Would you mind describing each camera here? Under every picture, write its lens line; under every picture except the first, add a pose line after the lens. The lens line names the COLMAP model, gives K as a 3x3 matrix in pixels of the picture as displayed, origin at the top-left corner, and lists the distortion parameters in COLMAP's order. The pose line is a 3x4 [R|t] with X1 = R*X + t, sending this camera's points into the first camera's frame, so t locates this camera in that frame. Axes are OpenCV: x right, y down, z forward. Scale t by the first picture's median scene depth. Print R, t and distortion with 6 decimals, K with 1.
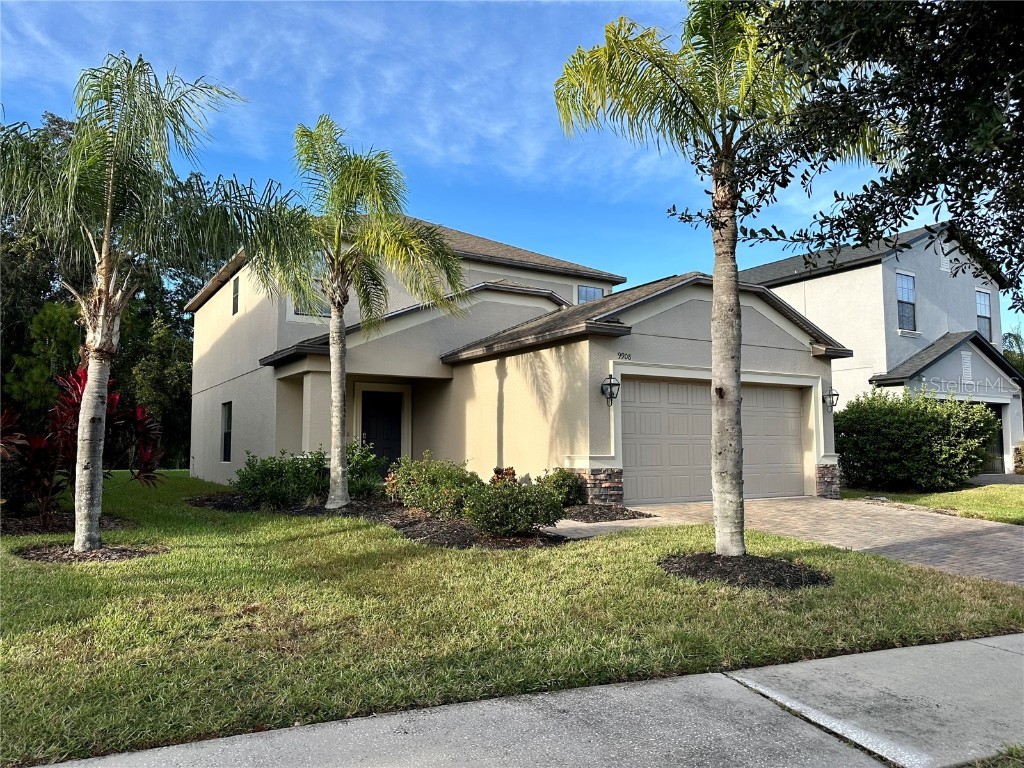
lens RADIAL K [[714.2, 0, 512.0], [0, 714.2, 384.0], [0, 0, 1]] dist [0.074872, -0.075371]
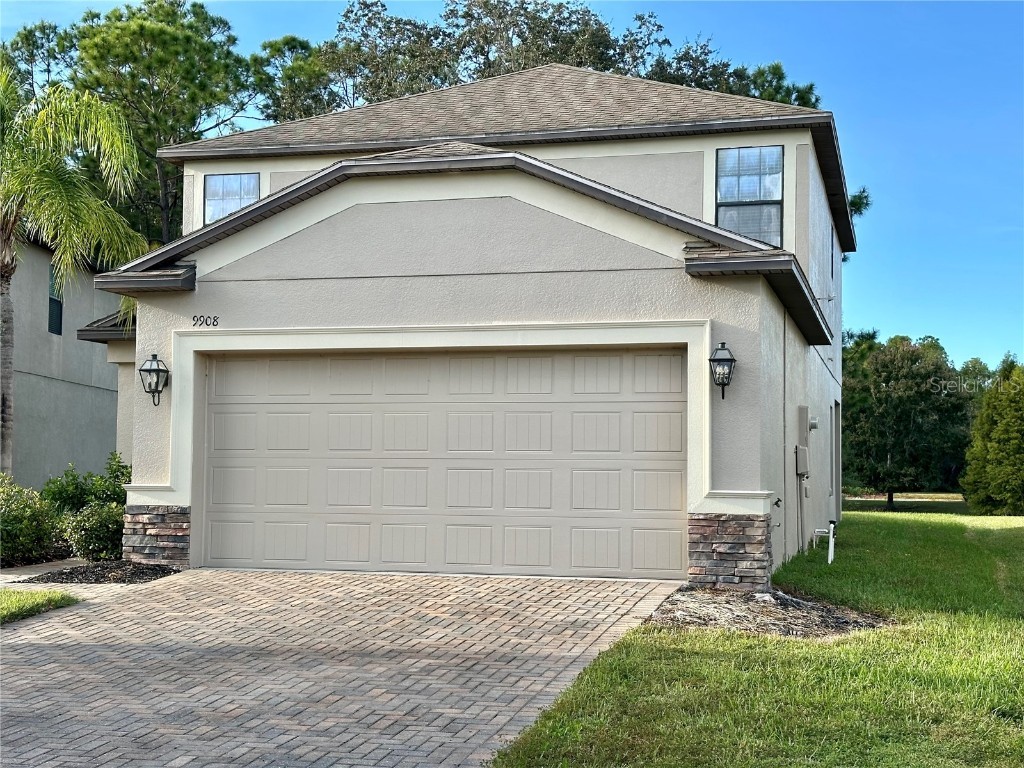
lens RADIAL K [[1415.8, 0, 512.4], [0, 1415.8, 358.1], [0, 0, 1]] dist [0.036475, 0.029035]
pose [[0.688828, -0.050694, -0.723150, 1.091135], [0.053025, 0.998403, -0.019482, 0.026832], [0.722983, -0.024925, 0.690416, 0.328121]]
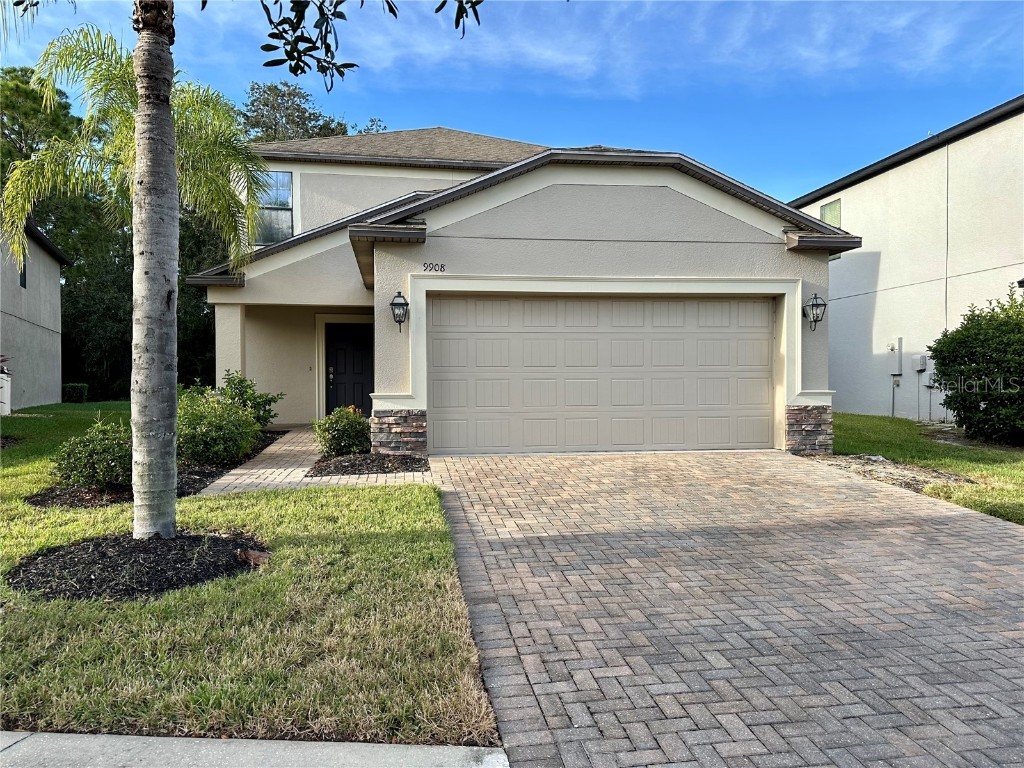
lens RADIAL K [[714.2, 0, 512.0], [0, 714.2, 384.0], [0, 0, 1]] dist [0.074872, -0.075371]
pose [[0.916684, -0.000066, -0.399612, 0.498725], [0.037420, 0.995620, 0.085674, 0.022104], [0.397856, -0.093490, 0.912672, 0.280080]]
